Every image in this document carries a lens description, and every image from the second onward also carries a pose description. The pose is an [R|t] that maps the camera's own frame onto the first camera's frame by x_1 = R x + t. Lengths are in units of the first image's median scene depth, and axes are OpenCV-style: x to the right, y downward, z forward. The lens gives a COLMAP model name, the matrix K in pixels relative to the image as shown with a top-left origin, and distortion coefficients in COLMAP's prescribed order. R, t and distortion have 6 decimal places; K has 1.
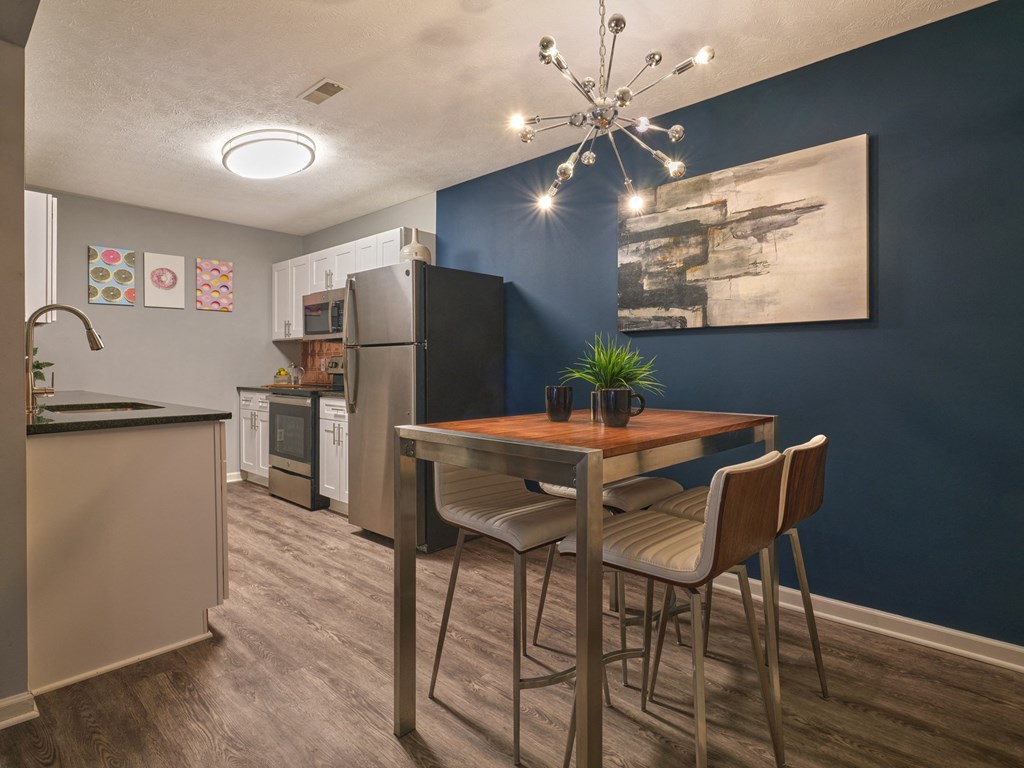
lens RADIAL K [[557.7, 0, 514.5], [0, 557.7, 373.7], [0, 0, 1]] dist [-0.003991, -0.000292]
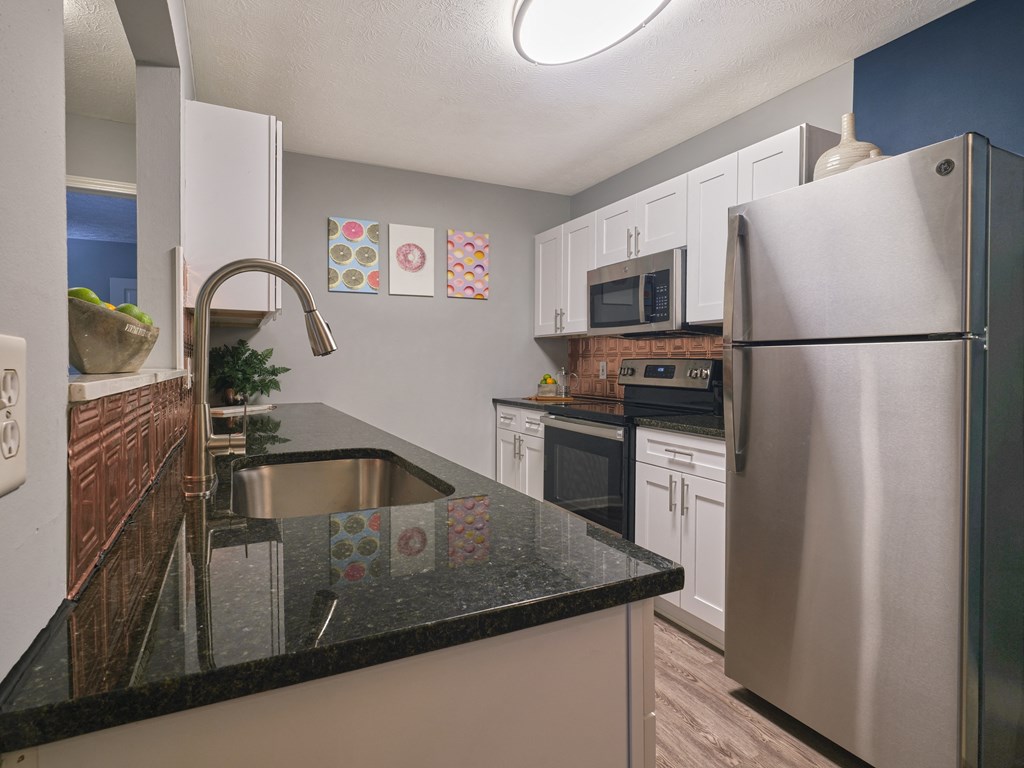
lens RADIAL K [[543.6, 0, 511.8], [0, 543.6, 379.4], [0, 0, 1]] dist [0.004054, -0.000045]
pose [[0.941002, 0.014749, -0.338078, -0.244458], [-0.009052, 0.999789, 0.018421, -0.017834], [0.338279, -0.014274, 0.940938, 0.340869]]
